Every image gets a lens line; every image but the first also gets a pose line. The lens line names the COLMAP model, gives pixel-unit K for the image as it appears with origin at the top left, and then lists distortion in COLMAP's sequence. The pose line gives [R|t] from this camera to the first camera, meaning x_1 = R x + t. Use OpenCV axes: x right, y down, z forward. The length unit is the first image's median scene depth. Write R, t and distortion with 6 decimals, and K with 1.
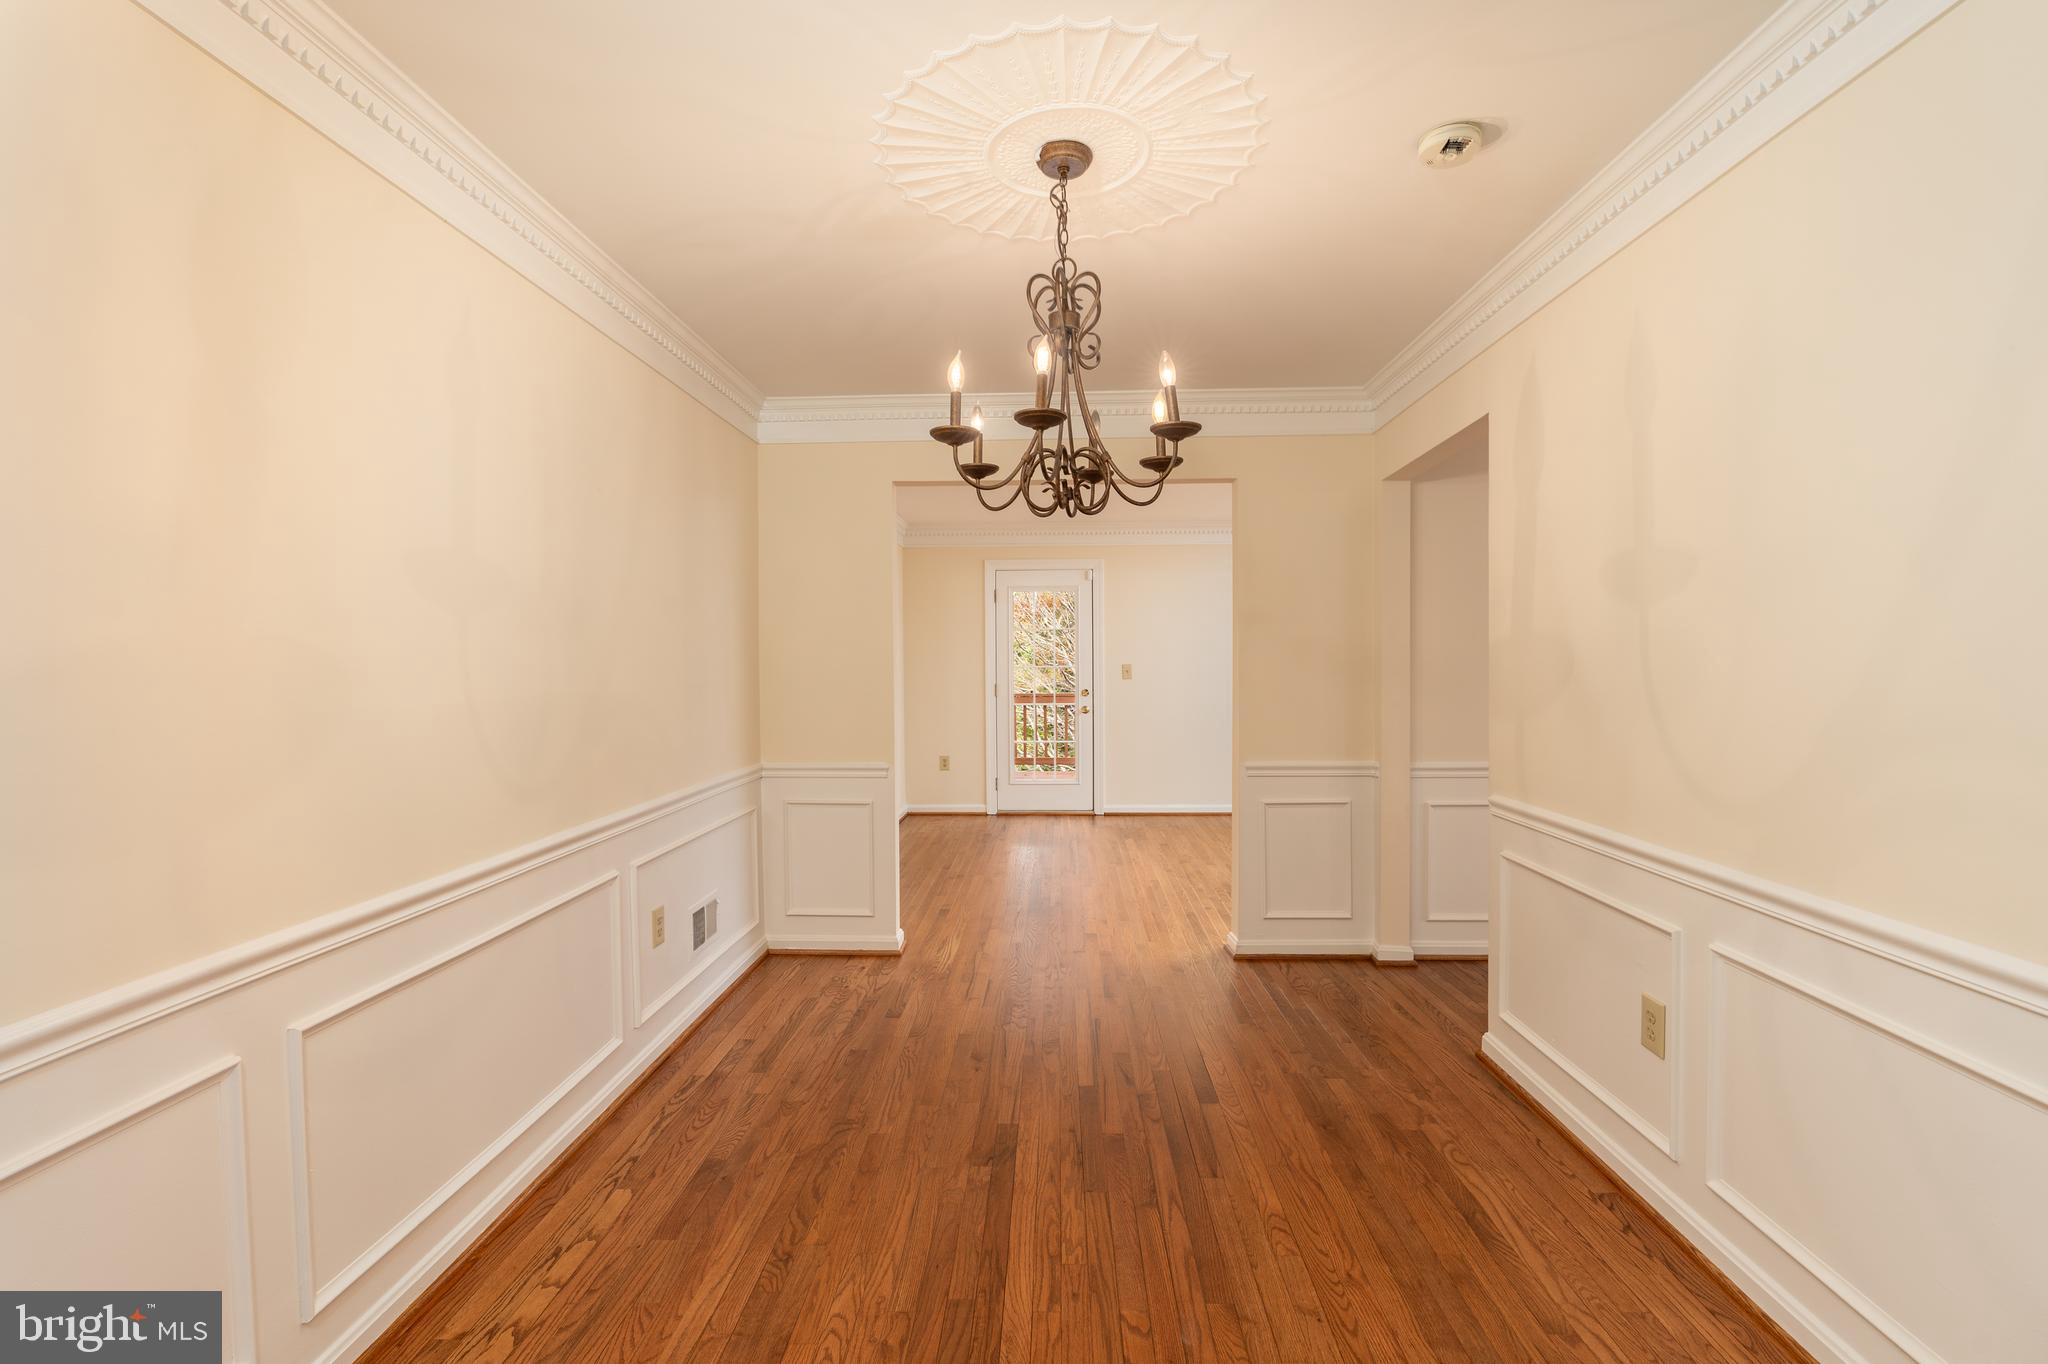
lens RADIAL K [[934.6, 0, 1025.9], [0, 934.6, 678.9], [0, 0, 1]] dist [-0.005302, 0.002669]
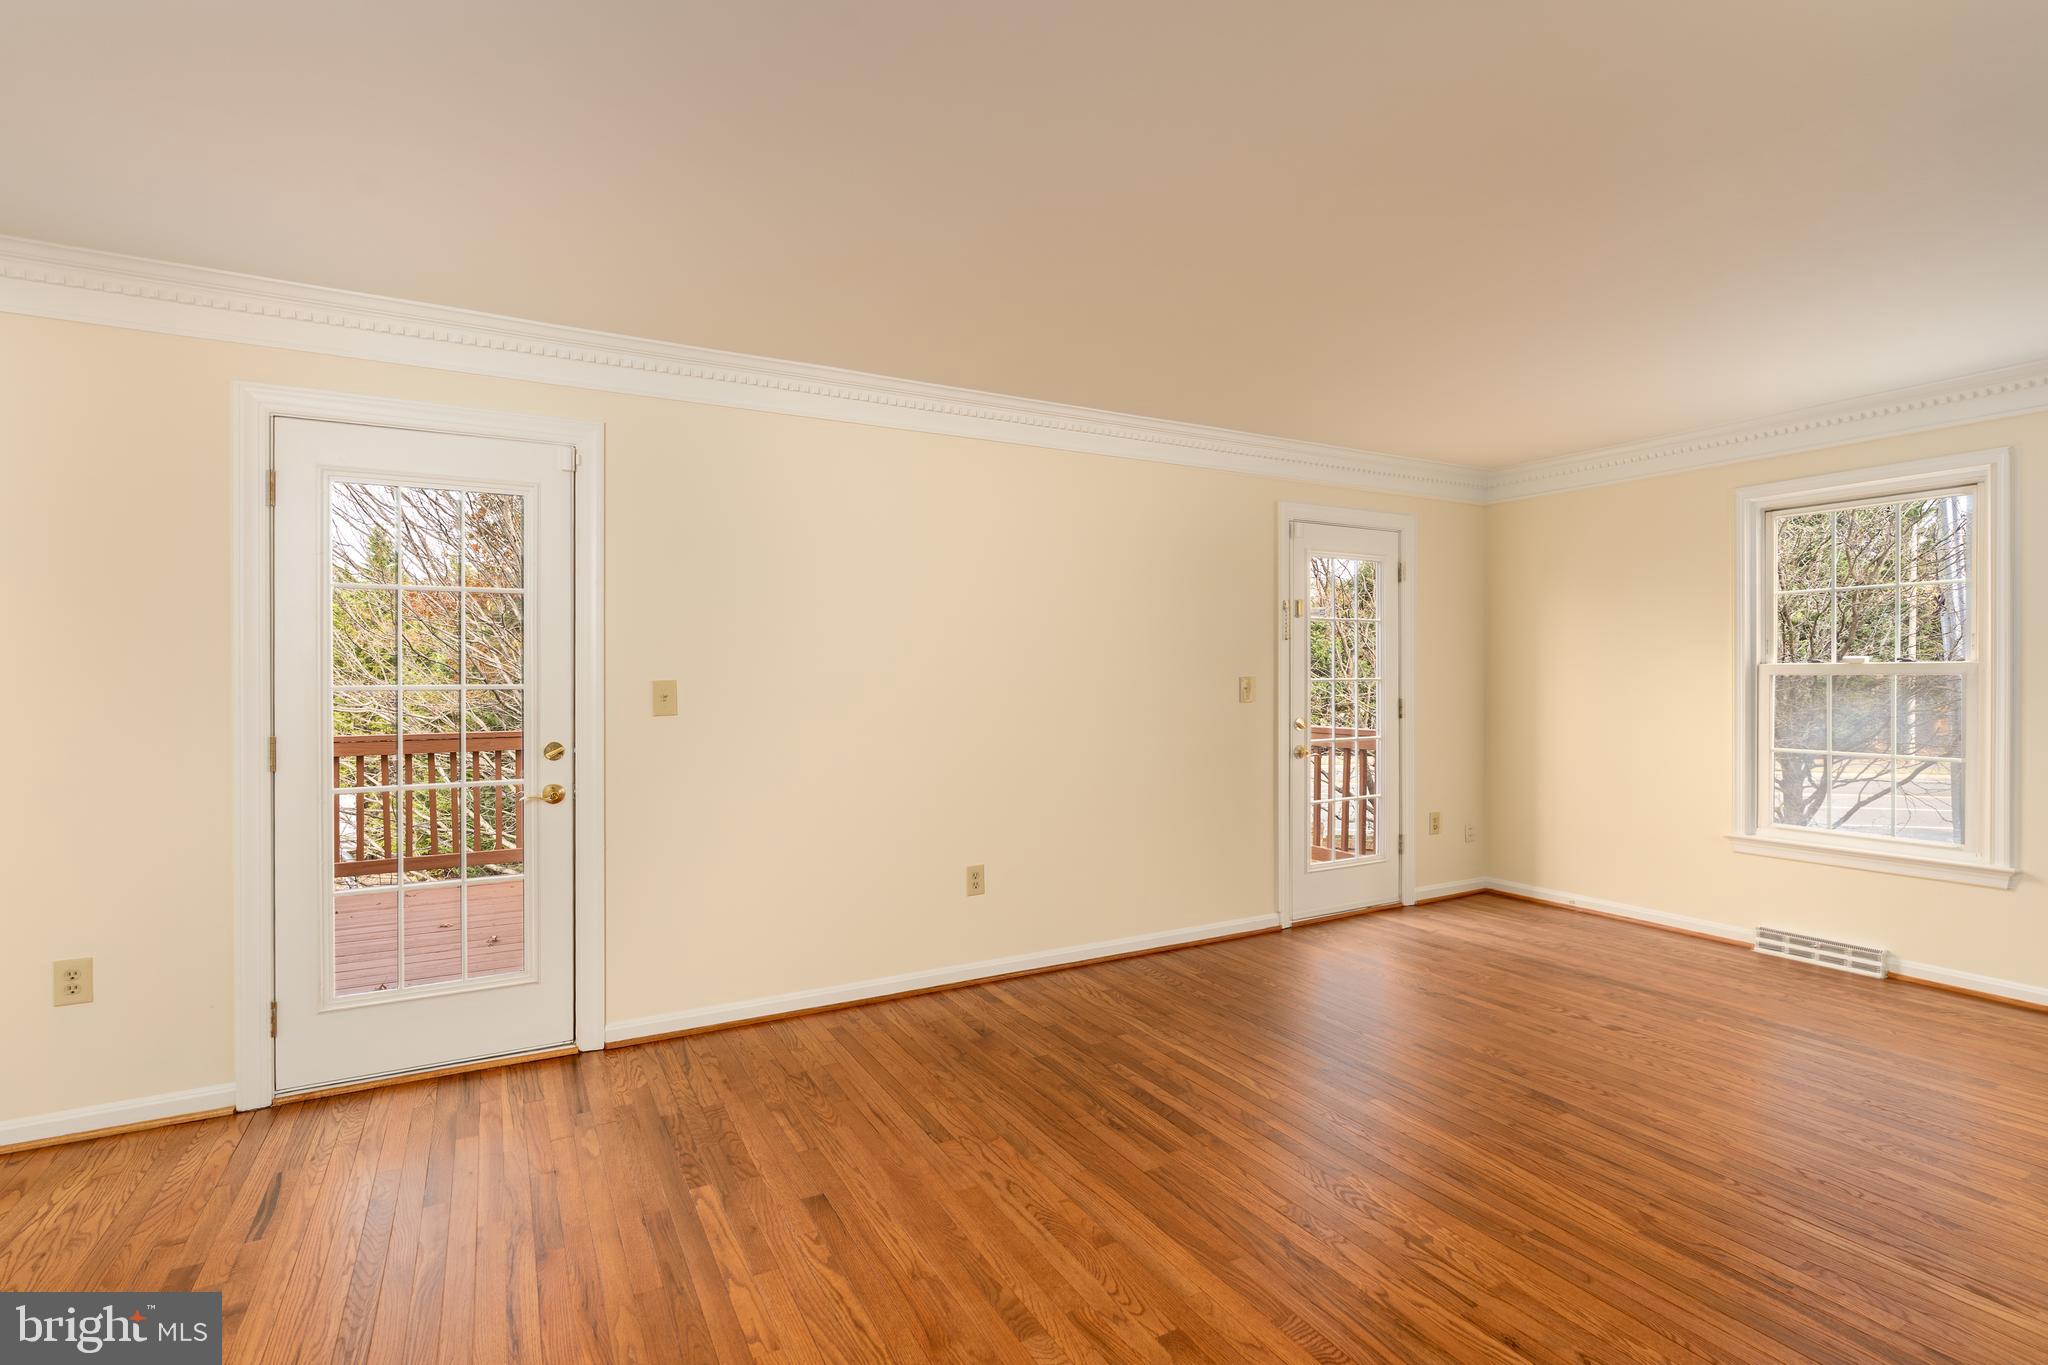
lens RADIAL K [[934.6, 0, 1030.1], [0, 934.6, 664.0], [0, 0, 1]] dist [-0.005302, 0.002669]
pose [[0.863779, 0.005852, 0.503836, 0.038166], [-0.001515, 0.999958, -0.009017, -0.019615], [-0.503868, 0.007025, 0.863752, 0.552316]]
